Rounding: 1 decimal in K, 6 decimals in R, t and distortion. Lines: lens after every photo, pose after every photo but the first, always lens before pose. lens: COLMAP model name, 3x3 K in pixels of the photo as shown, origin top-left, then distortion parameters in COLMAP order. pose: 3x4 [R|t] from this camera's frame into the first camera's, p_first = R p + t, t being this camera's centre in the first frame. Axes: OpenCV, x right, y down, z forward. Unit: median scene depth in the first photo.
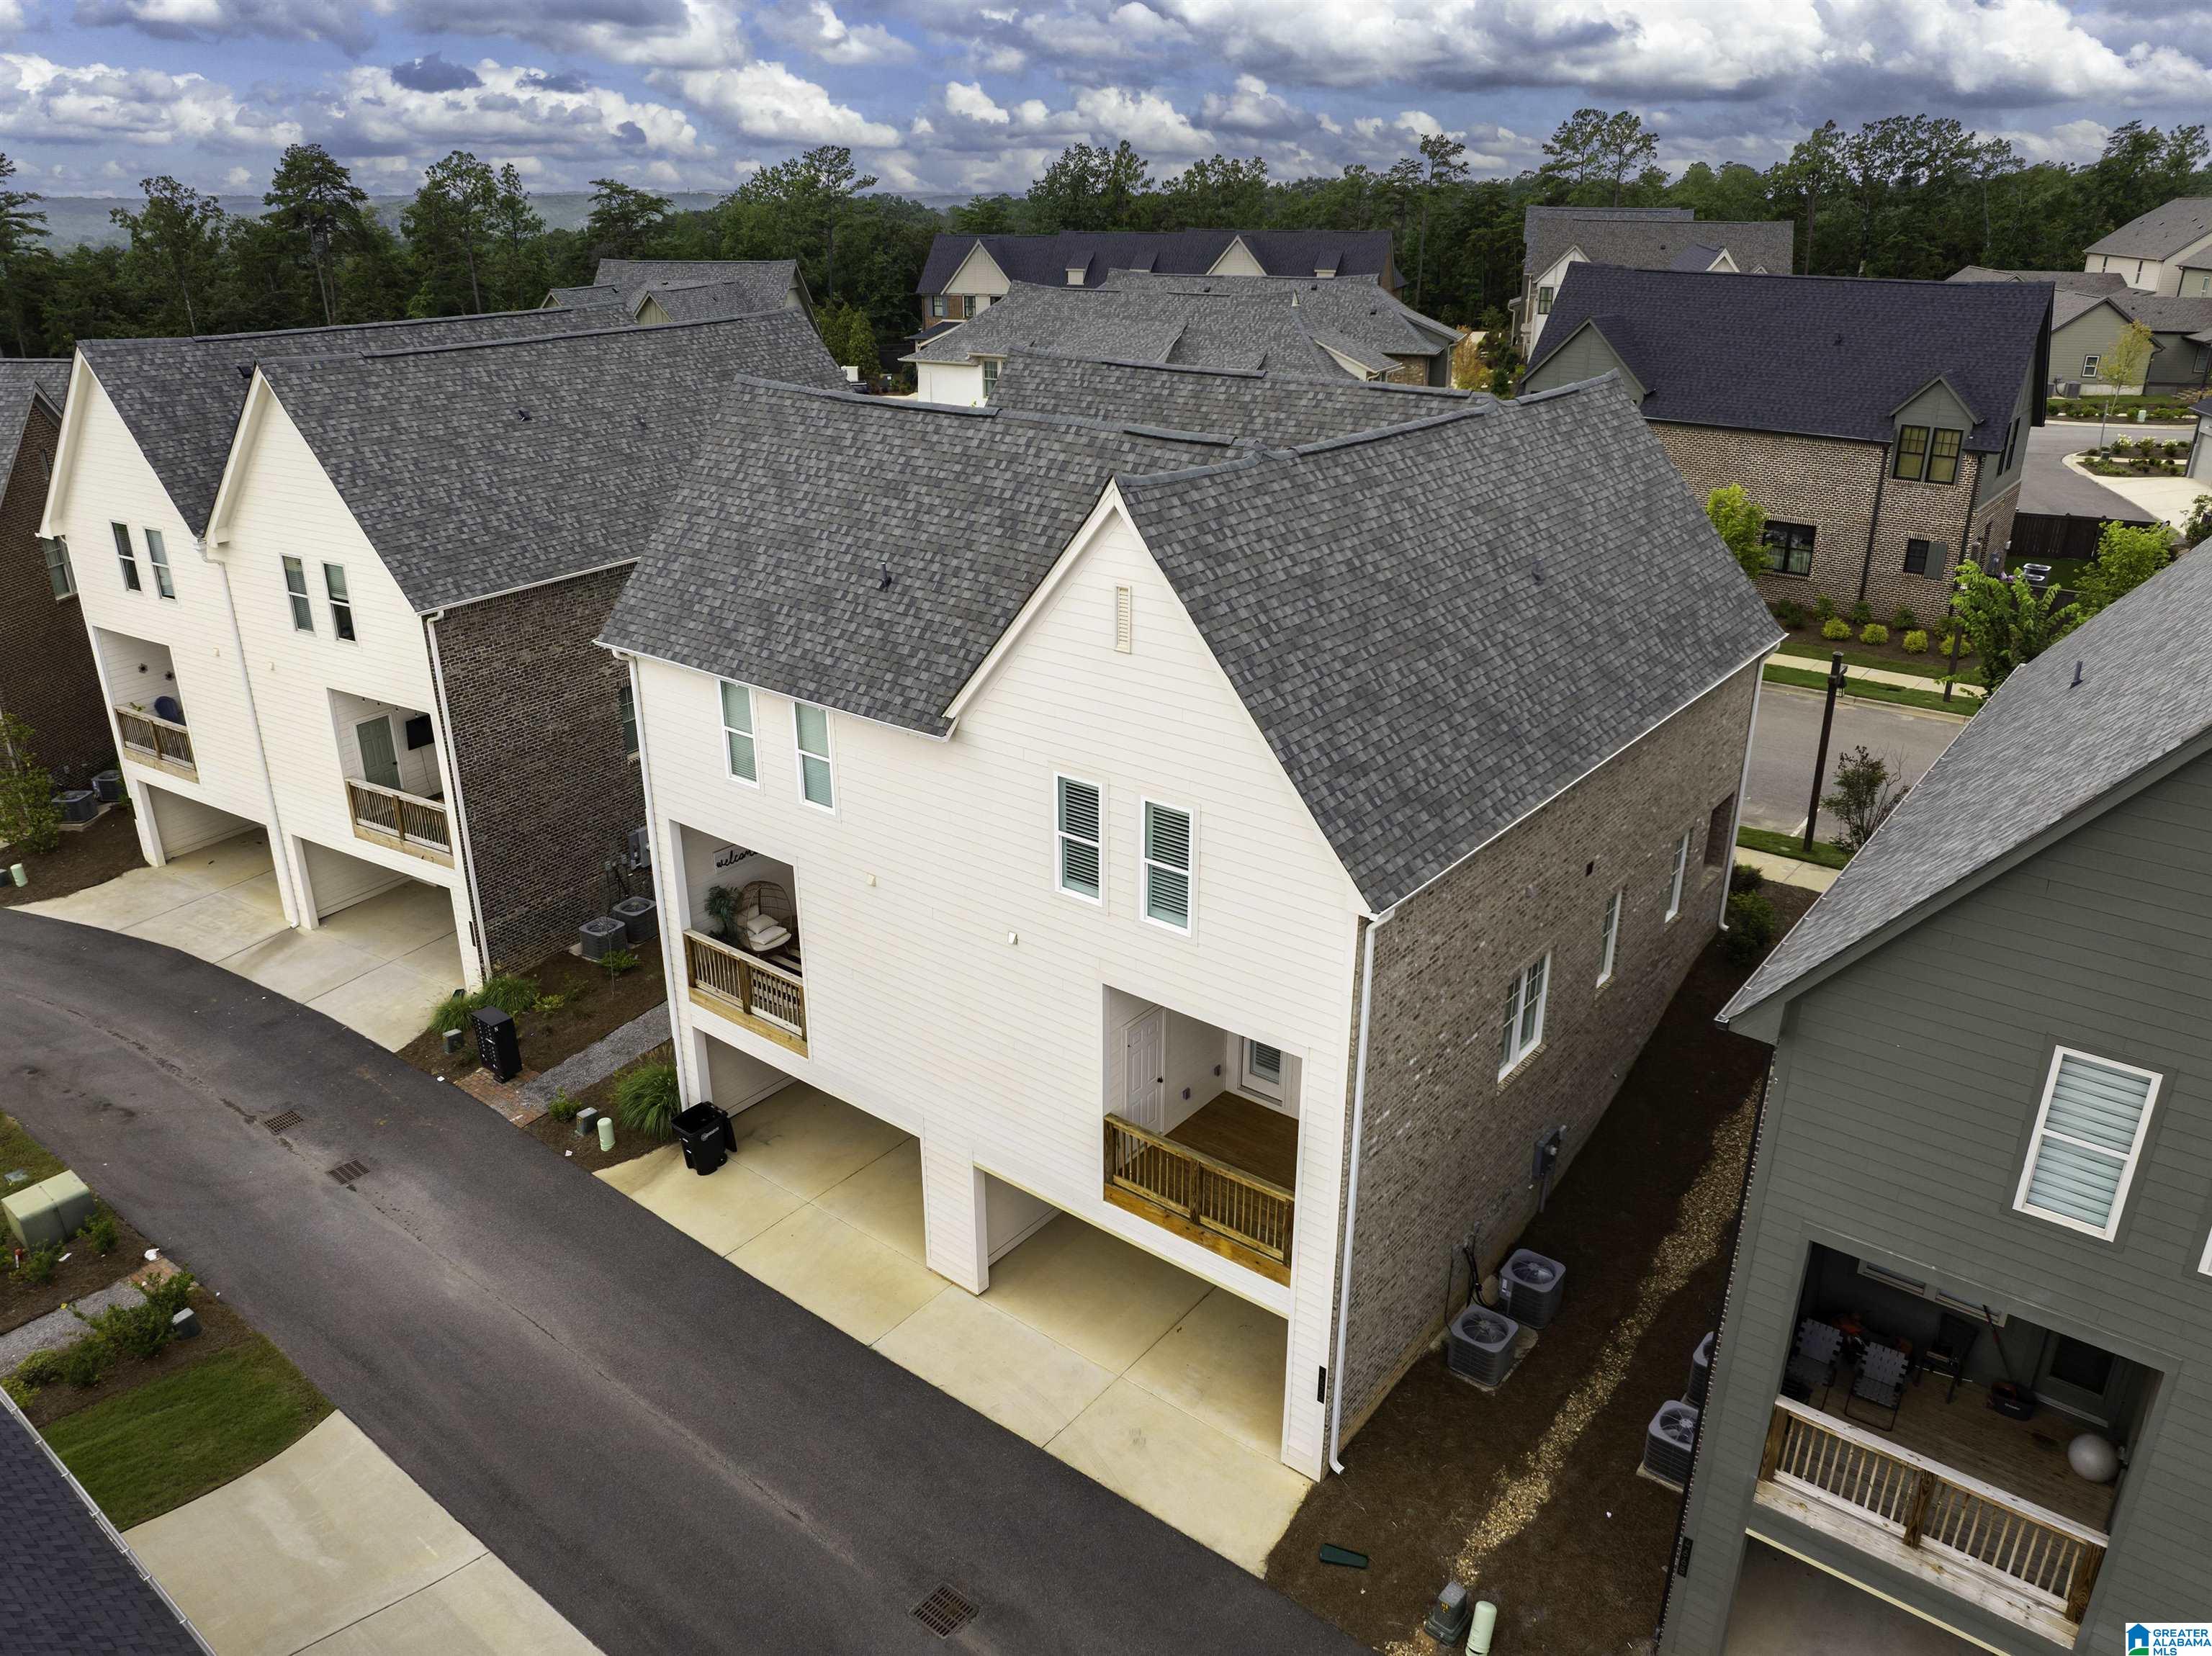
lens RADIAL K [[1536.4, 0, 1106.8], [0, 1536.4, 820.1], [0, 0, 1]] dist [-0.031093, 0.003831]
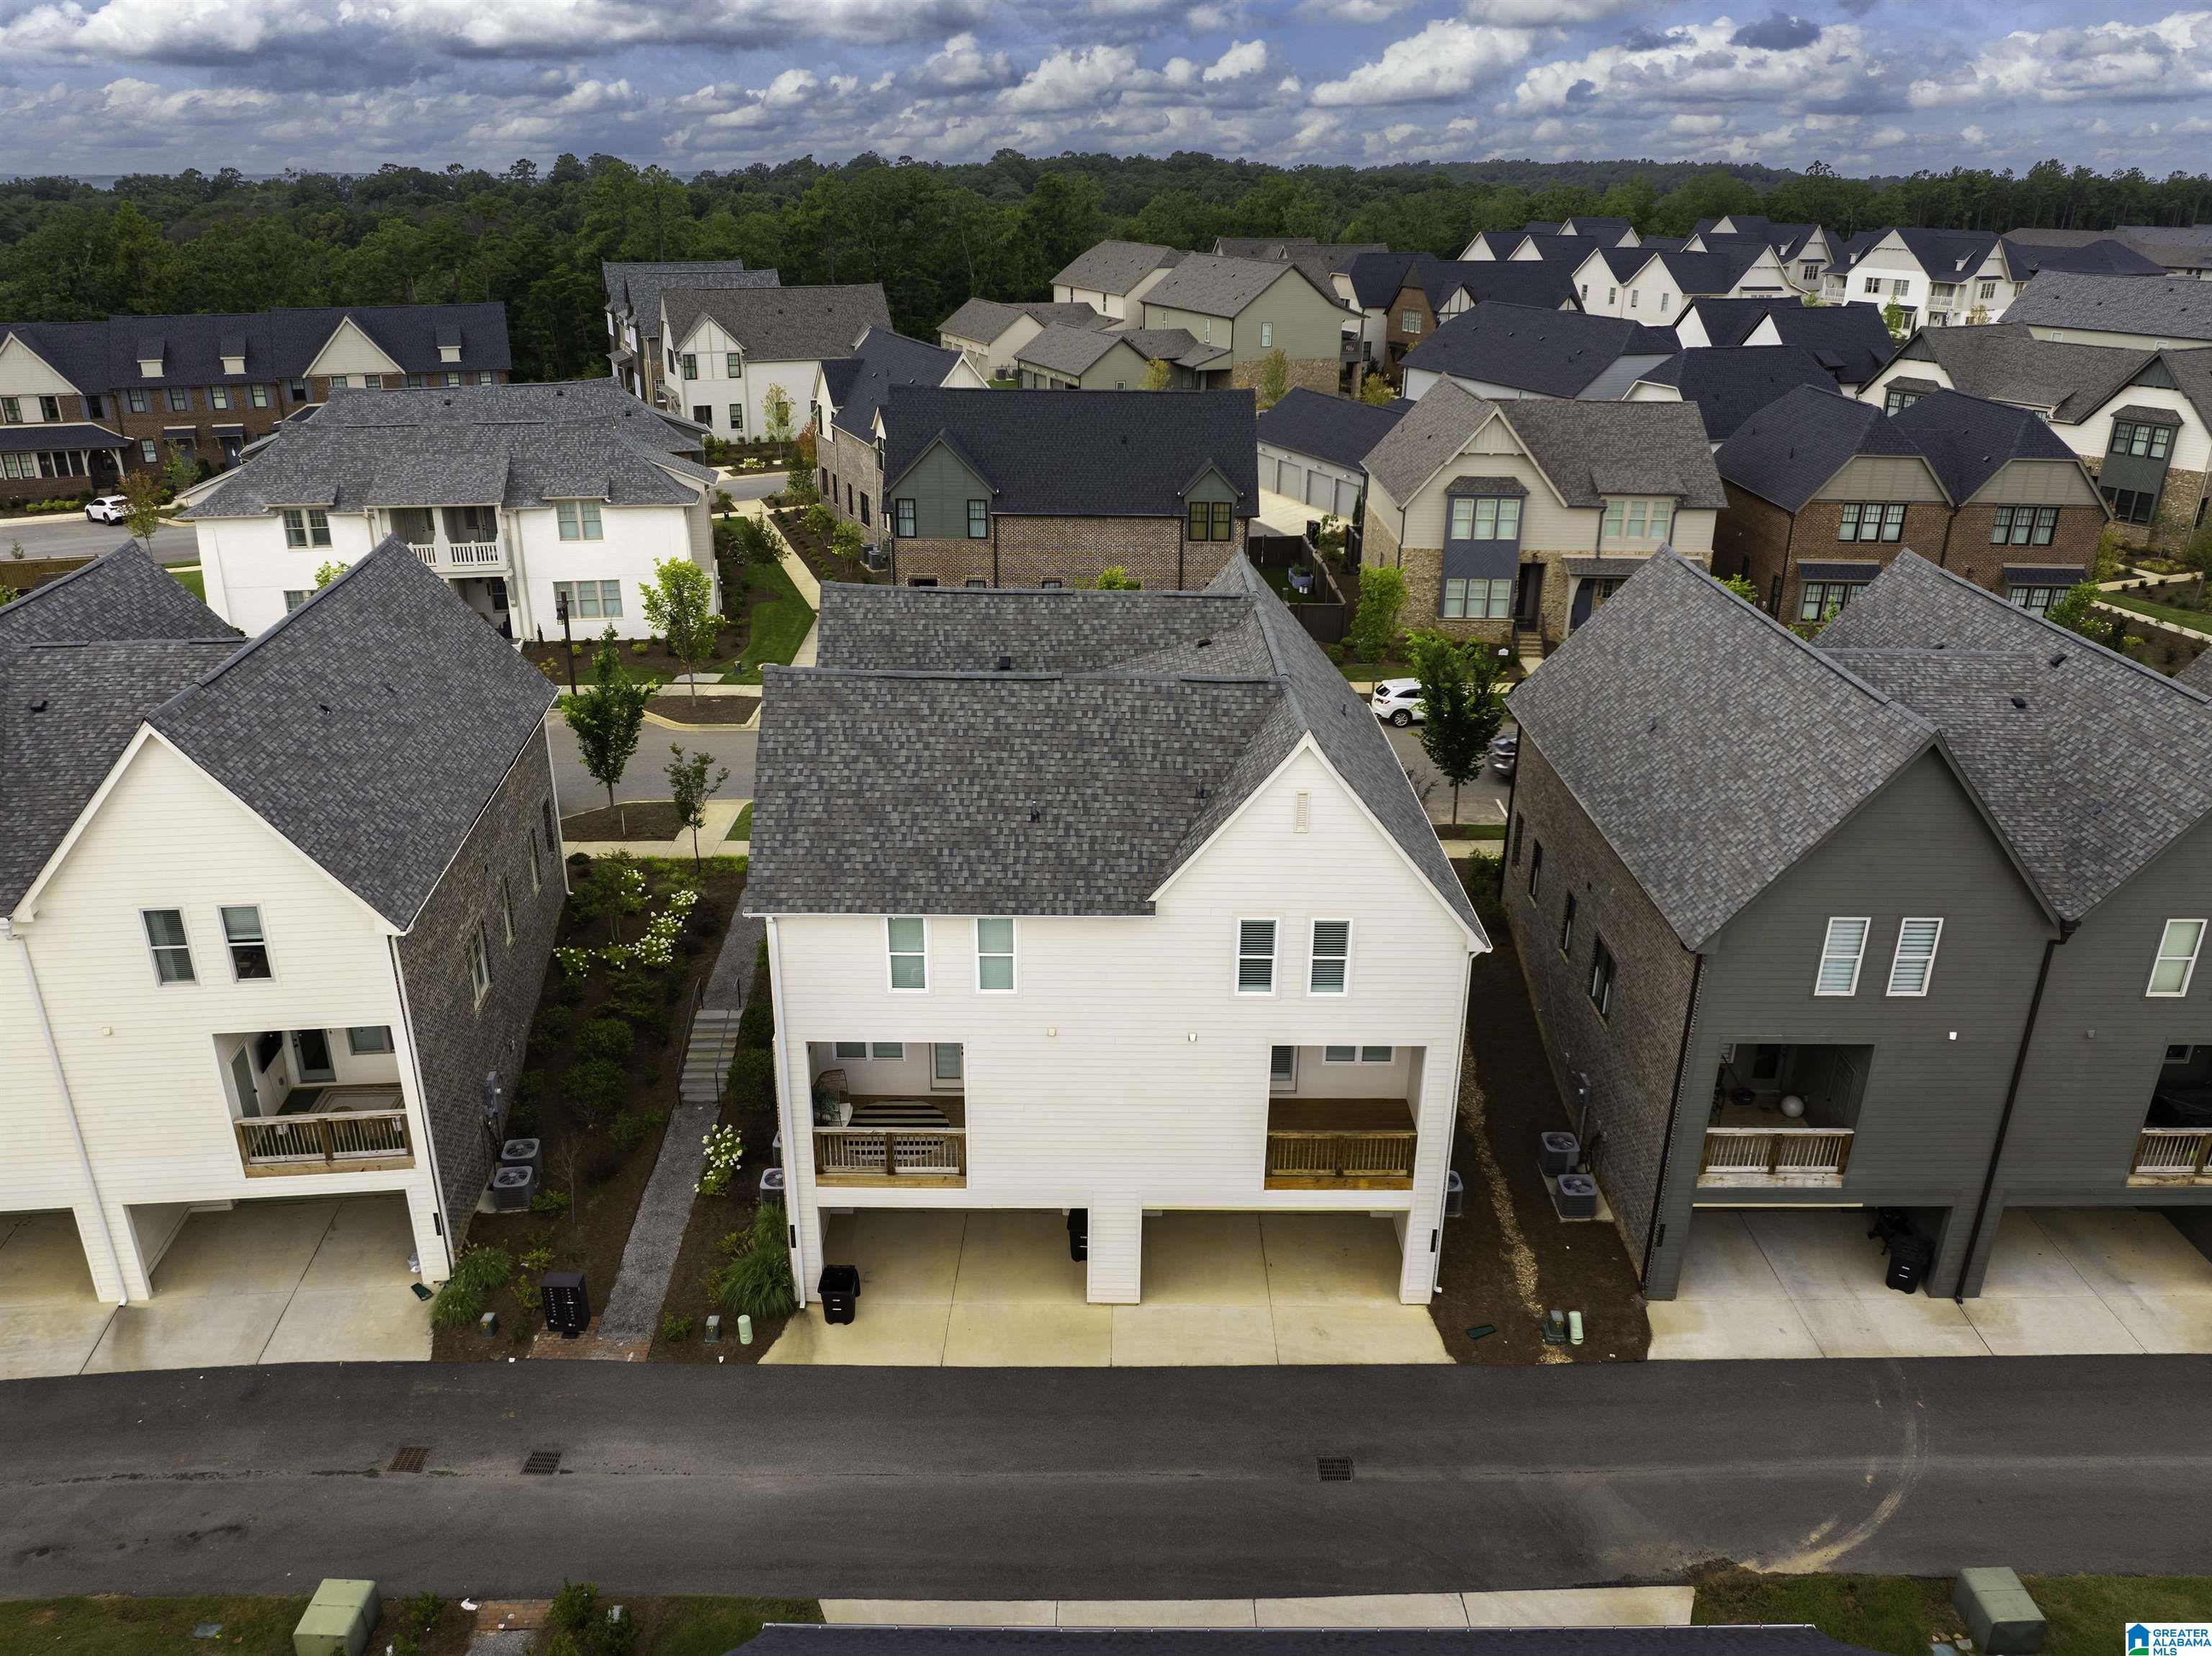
lens RADIAL K [[1536.4, 0, 1115.0], [0, 1536.4, 823.4], [0, 0, 1]] dist [-0.031093, 0.003831]
pose [[0.788575, -0.231161, 0.569836, -0.817502], [0.227822, 0.970538, 0.078437, -0.226312], [-0.571179, 0.067968, 0.818006, -0.136311]]
